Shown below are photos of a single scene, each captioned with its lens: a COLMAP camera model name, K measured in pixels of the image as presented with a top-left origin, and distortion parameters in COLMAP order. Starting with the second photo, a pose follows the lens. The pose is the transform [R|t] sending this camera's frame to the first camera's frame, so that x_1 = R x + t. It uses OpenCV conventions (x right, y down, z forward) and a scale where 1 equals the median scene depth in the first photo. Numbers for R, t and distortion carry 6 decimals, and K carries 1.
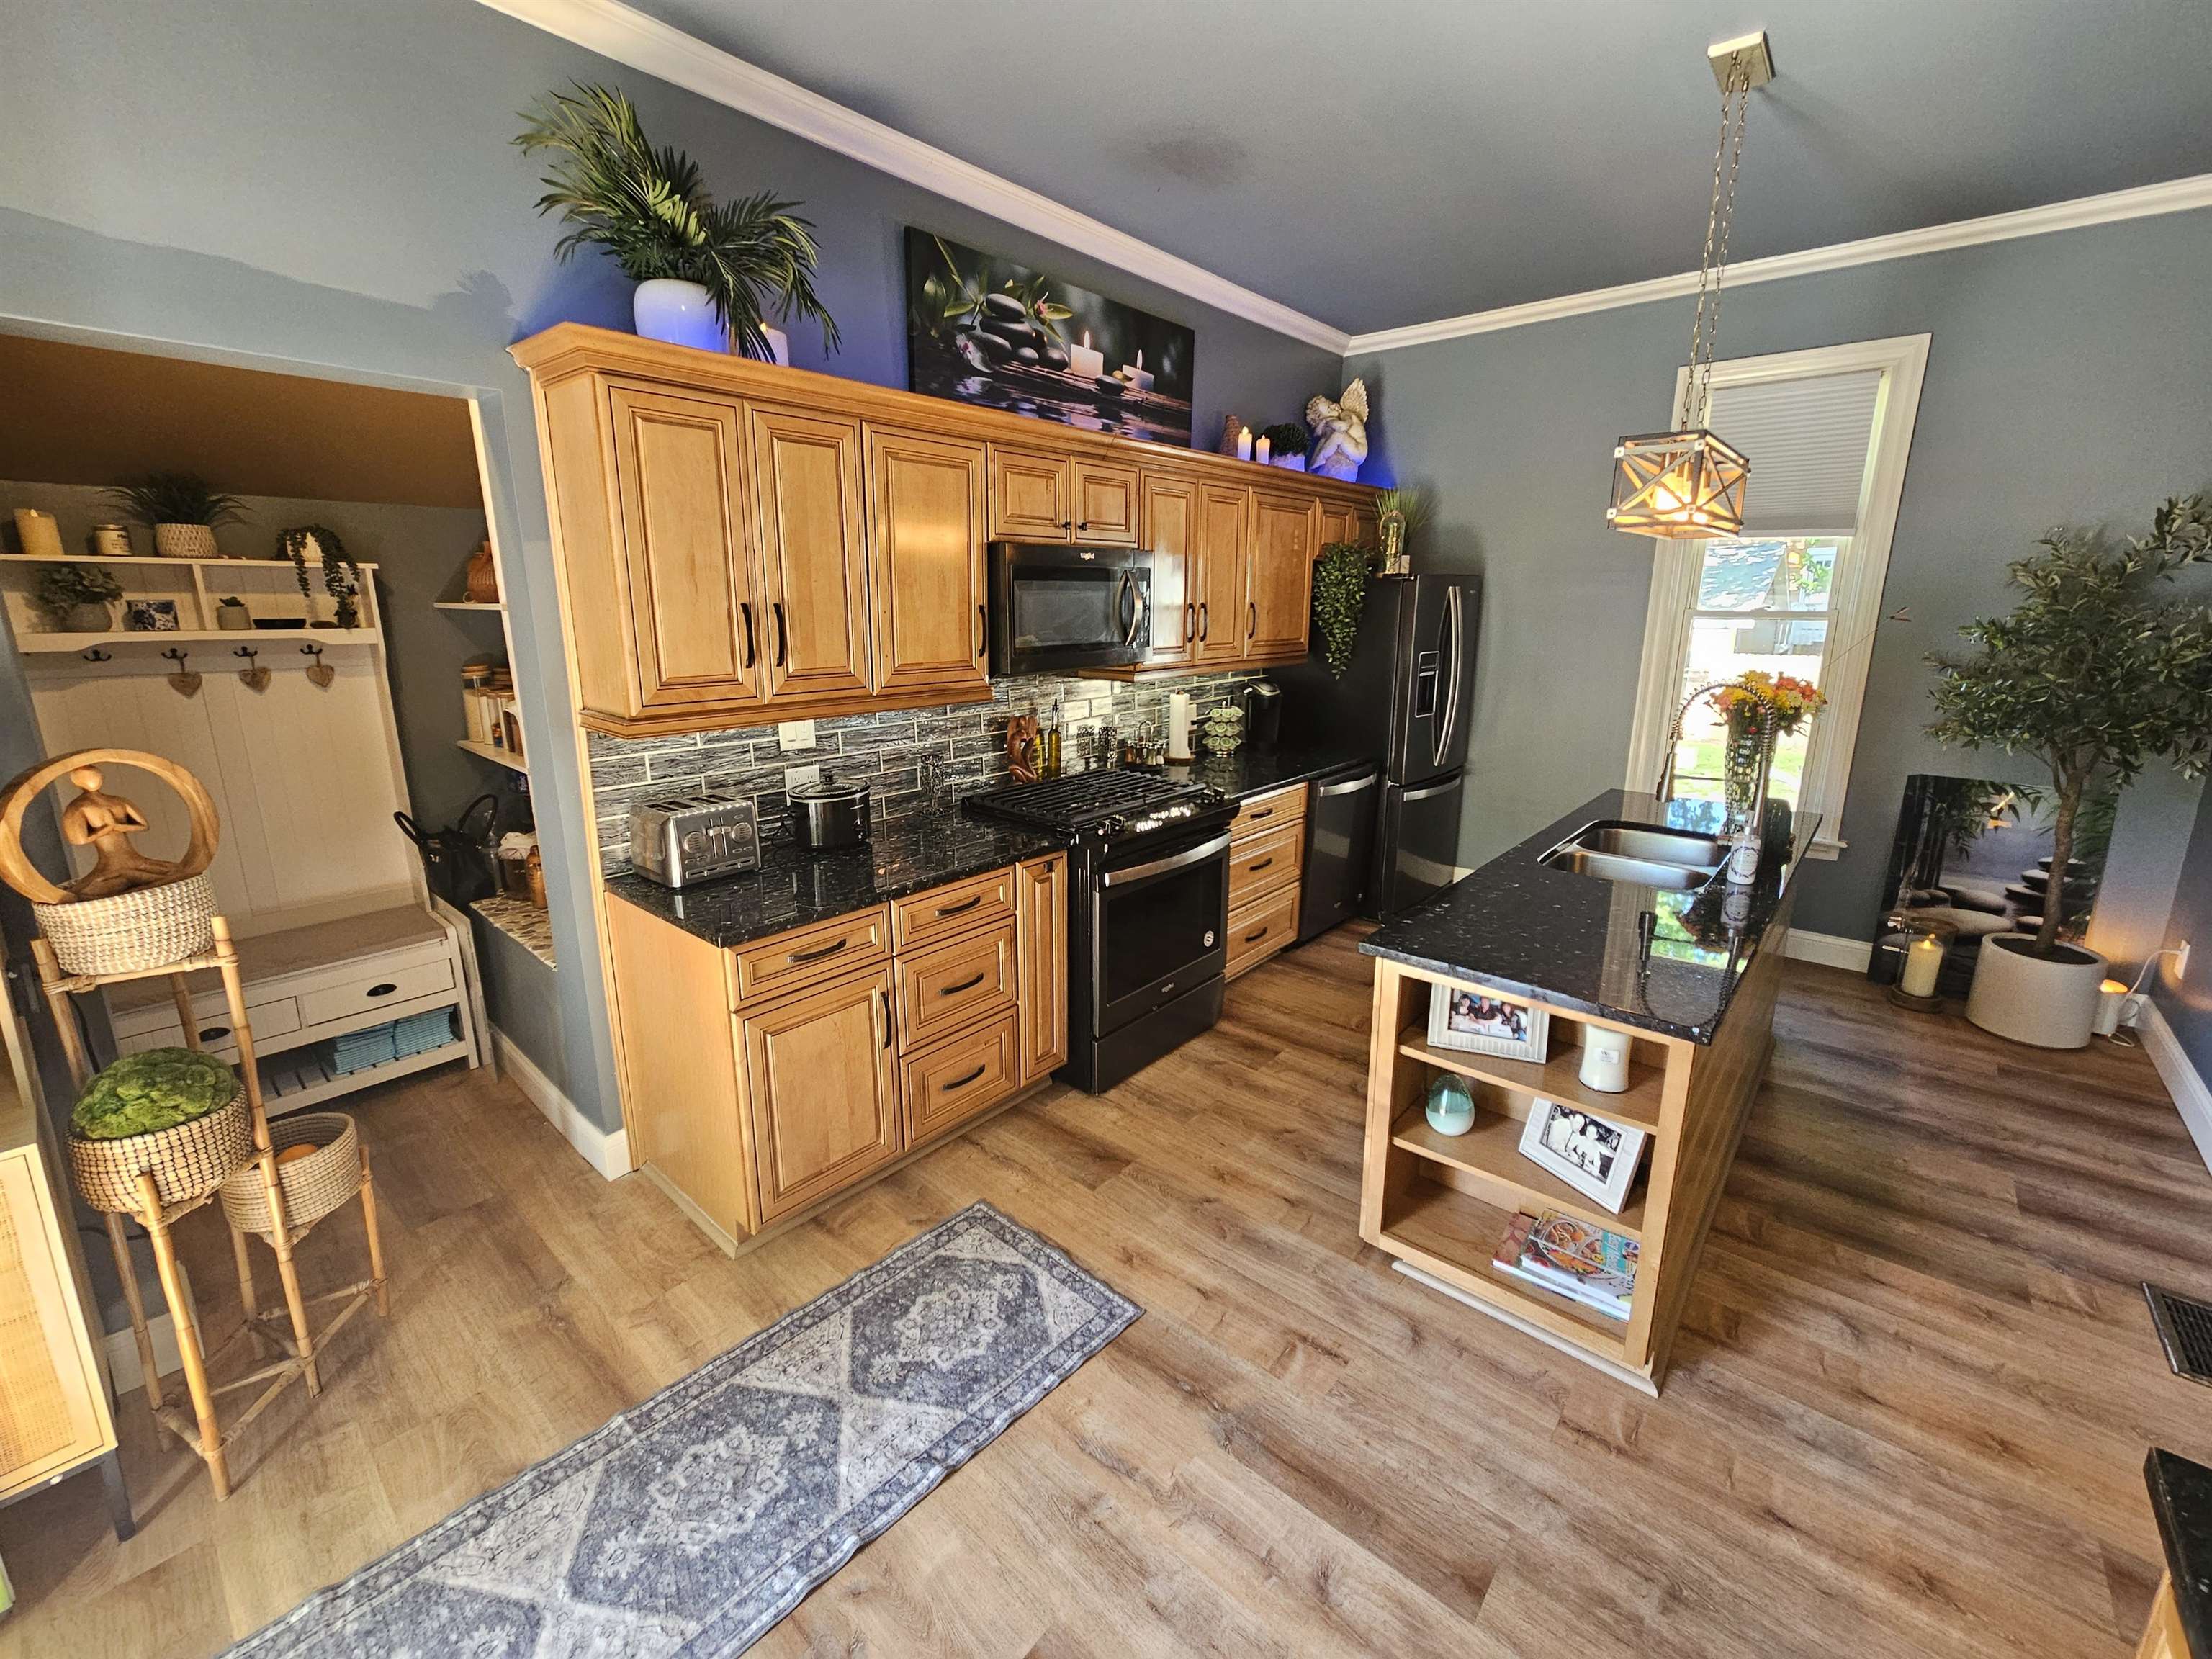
lens RADIAL K [[906.7, 0, 1106.8], [0, 906.7, 810.5], [0, 0, 1]] dist [-0.001291, -0.000543]
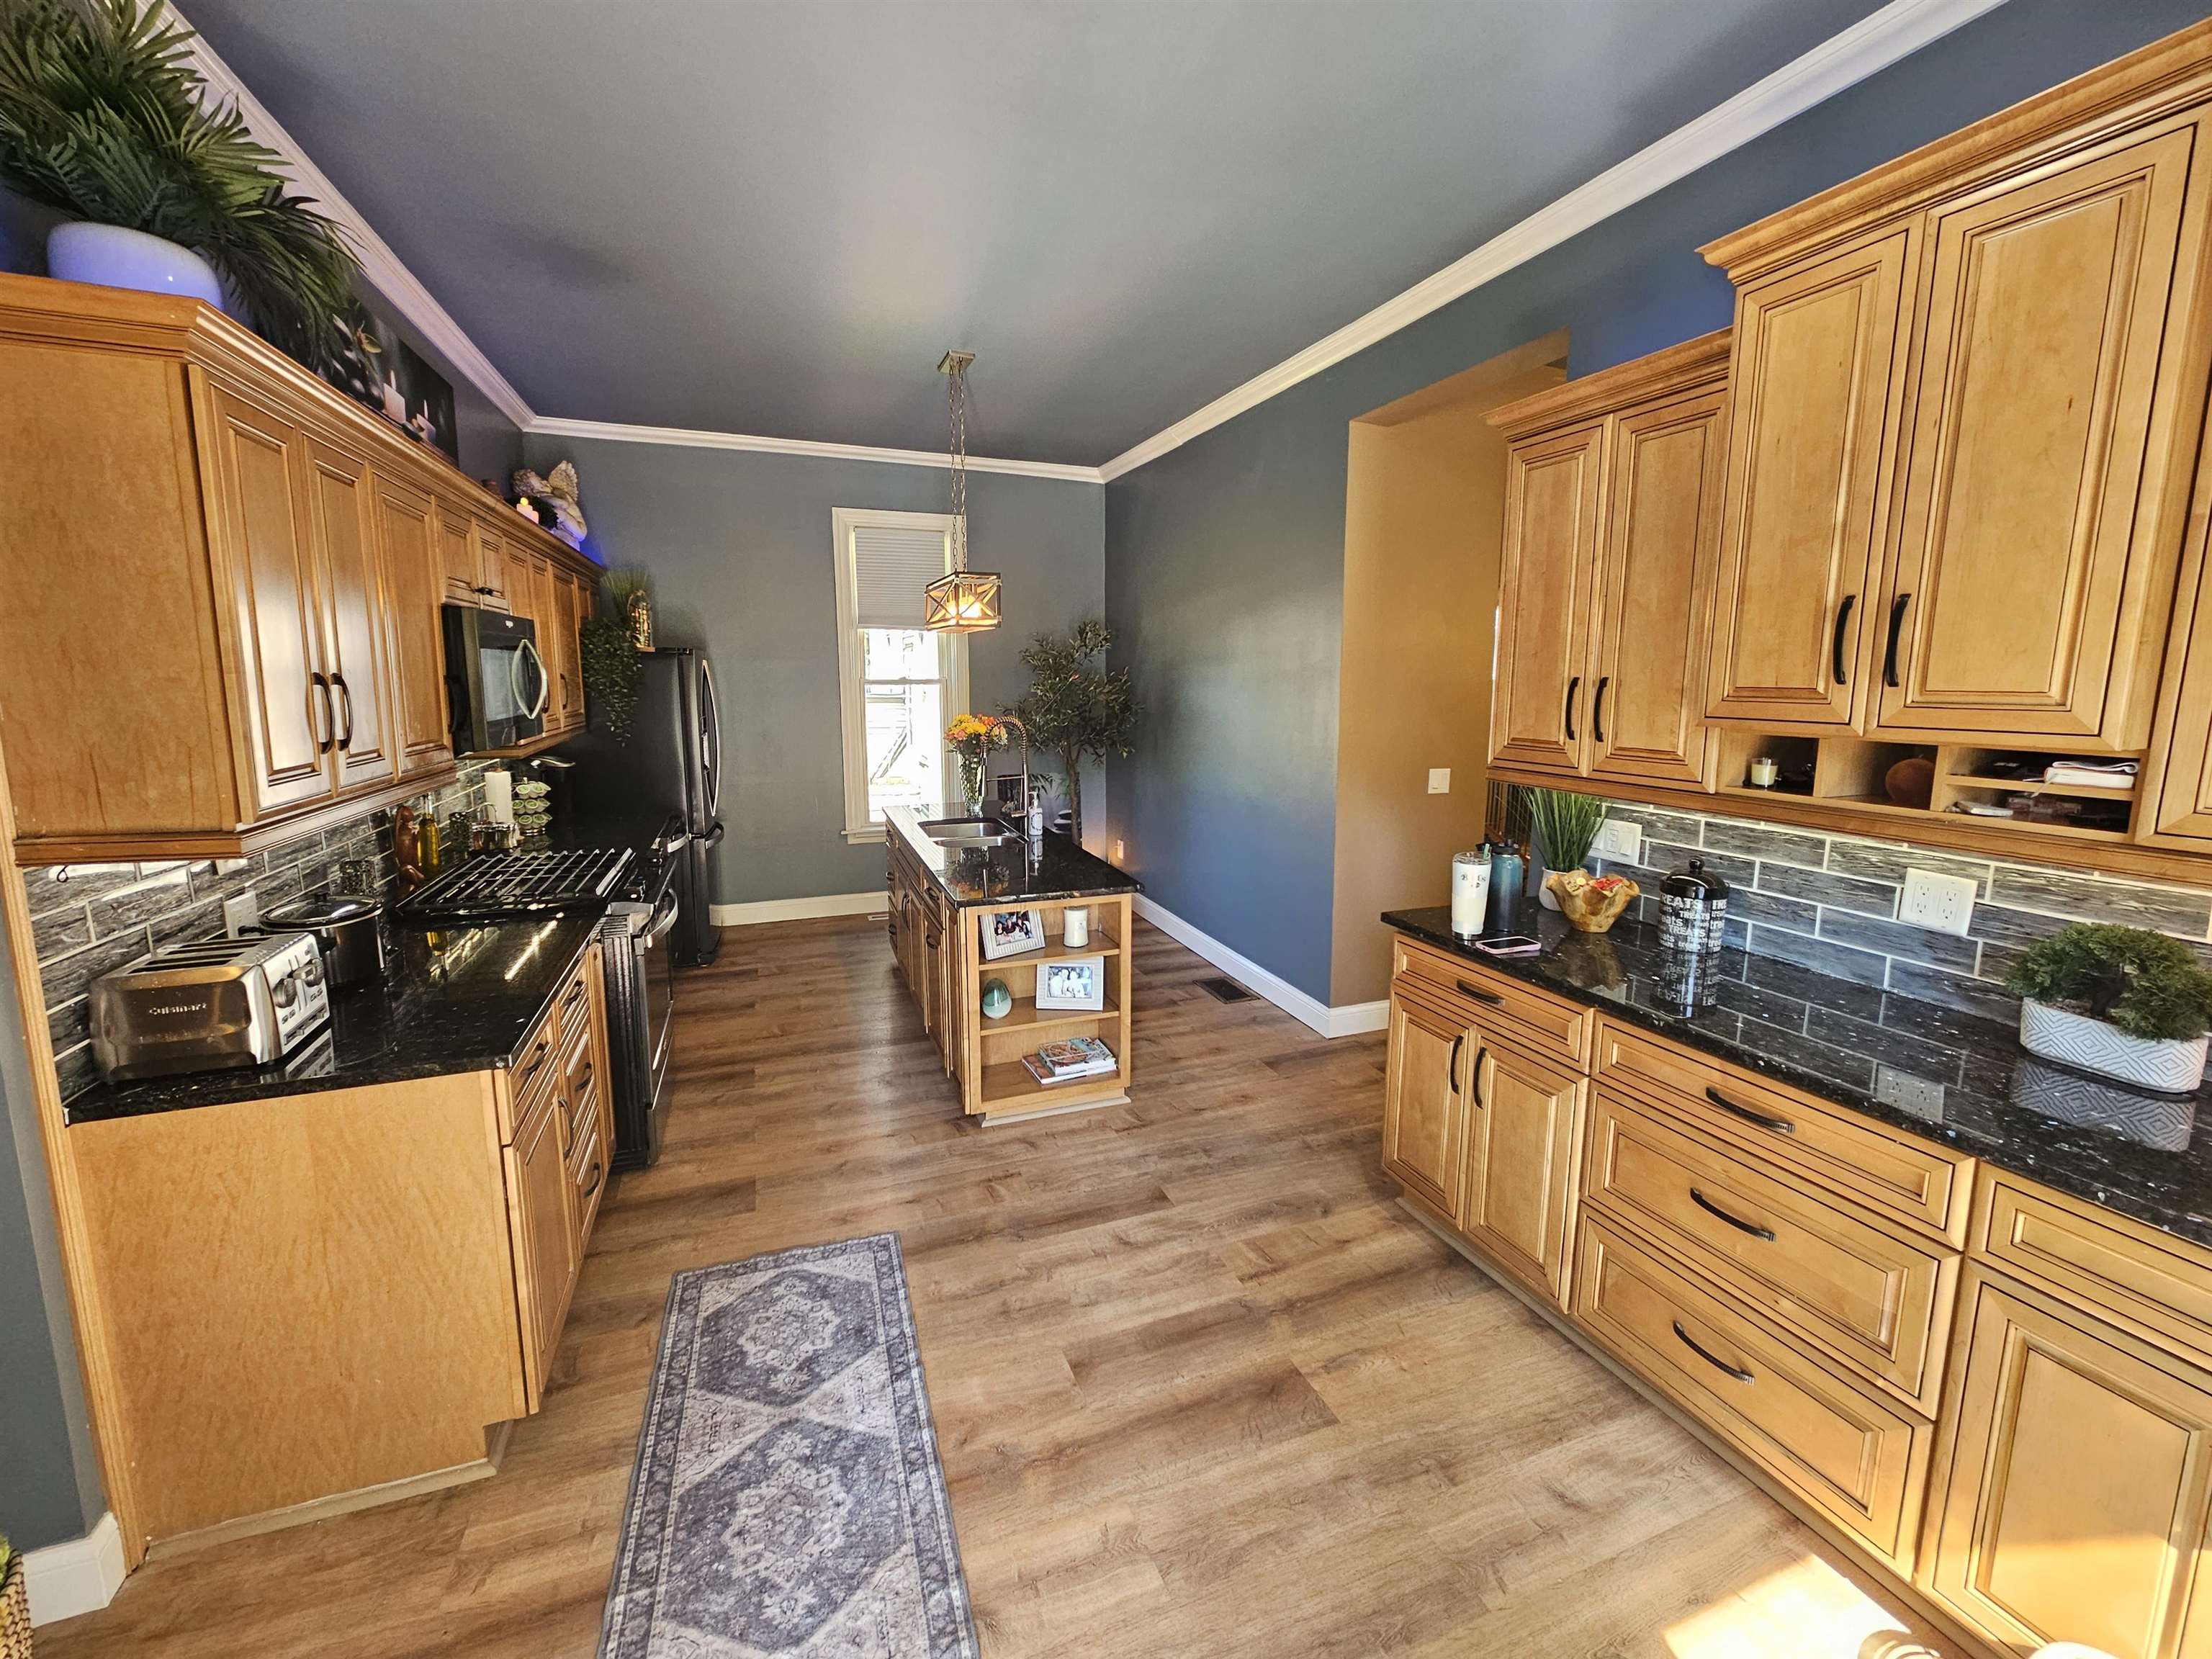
lens RADIAL K [[906.7, 0, 1104.1], [0, 906.7, 815.3], [0, 0, 1]] dist [-0.001291, -0.000543]
pose [[0.474378, -0.135751, 0.869791, -0.853876], [0.199032, 0.978994, 0.044244, -0.006736], [-0.857526, 0.152128, 0.491432, 0.056007]]
